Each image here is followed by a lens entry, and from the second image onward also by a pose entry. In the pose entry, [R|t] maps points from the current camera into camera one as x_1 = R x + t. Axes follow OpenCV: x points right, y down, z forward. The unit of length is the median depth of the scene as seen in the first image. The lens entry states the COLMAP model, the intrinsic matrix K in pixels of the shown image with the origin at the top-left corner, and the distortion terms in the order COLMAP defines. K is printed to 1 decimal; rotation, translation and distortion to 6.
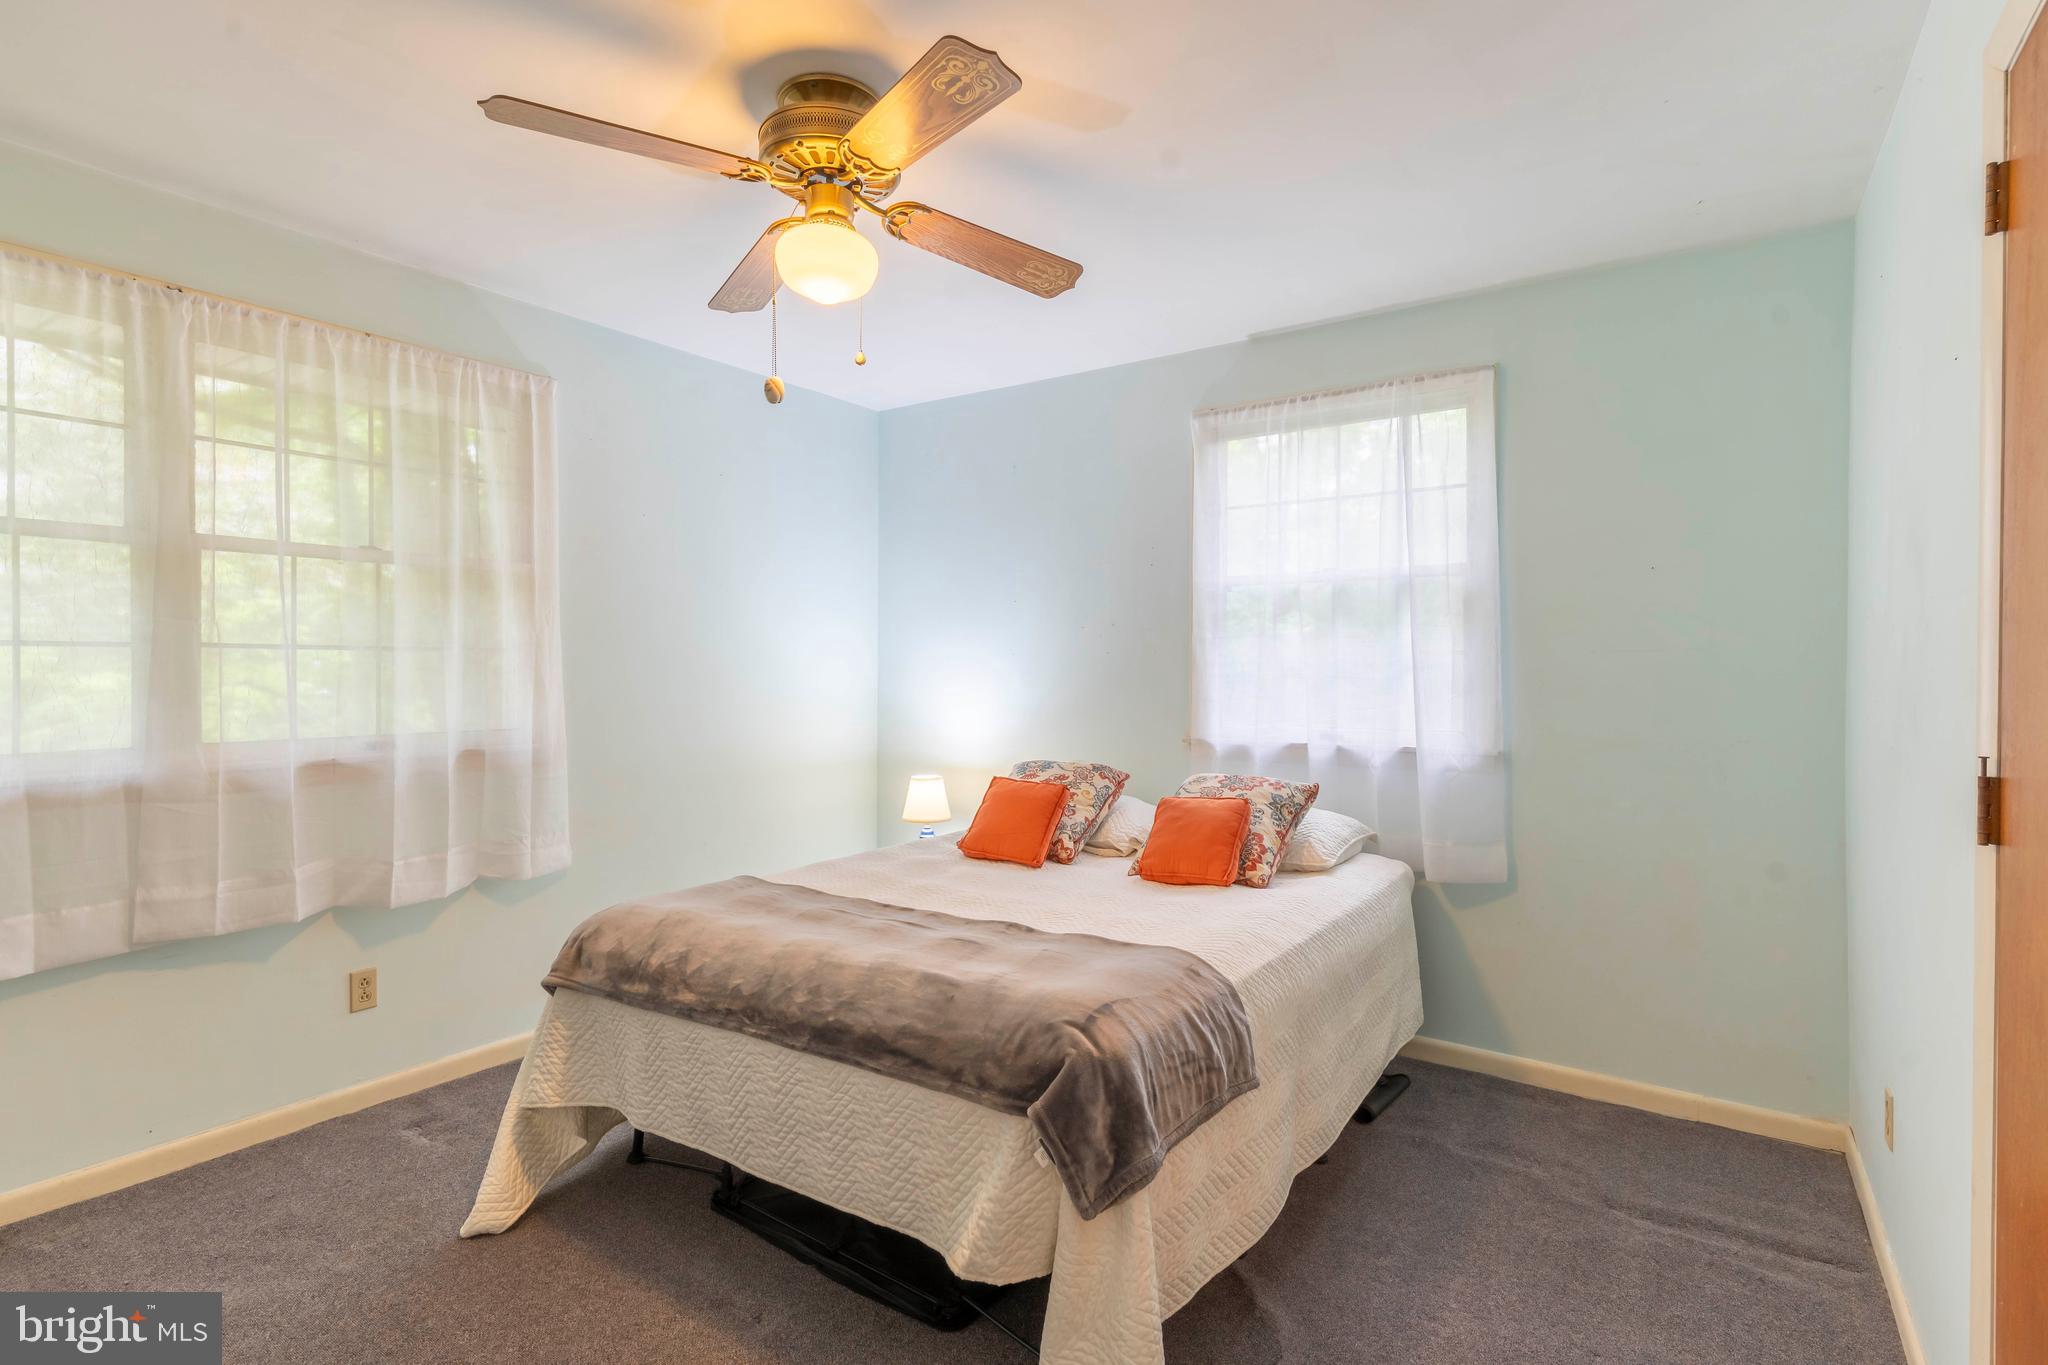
lens RADIAL K [[1010.8, 0, 1076.2], [0, 1010.8, 680.8], [0, 0, 1]] dist [0.018733, 0.003526]
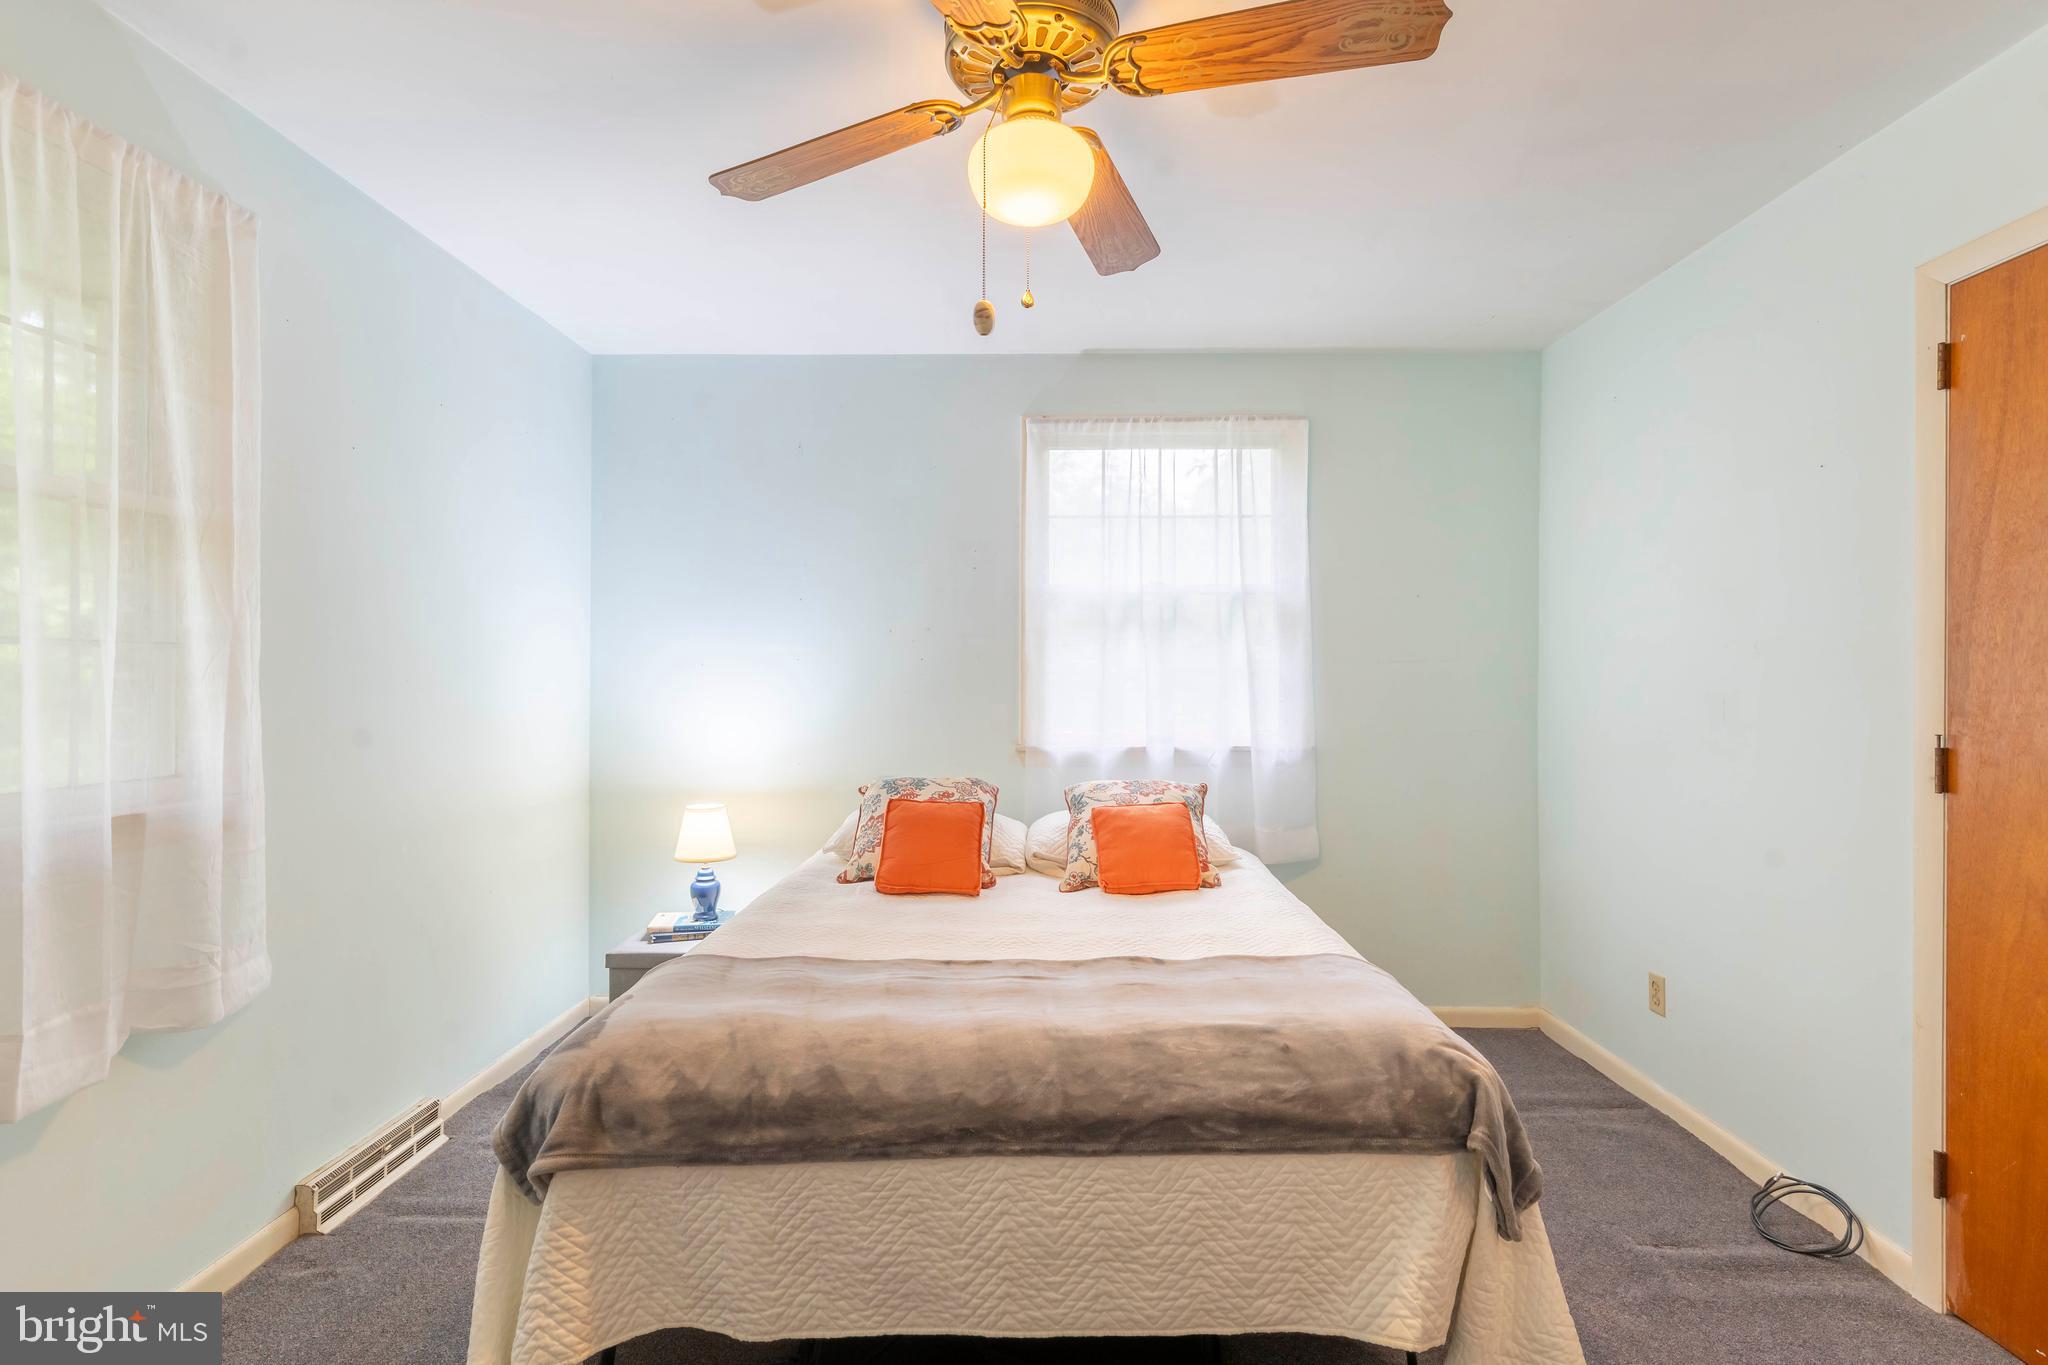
lens RADIAL K [[1010.8, 0, 876.6], [0, 1010.8, 672.9], [0, 0, 1]] dist [0.018733, 0.003526]
pose [[0.828442, -0.000235, 0.560075, -0.744491], [0.007159, 0.999923, -0.010170, -0.007219], [-0.560029, 0.012435, 0.828379, 0.370481]]
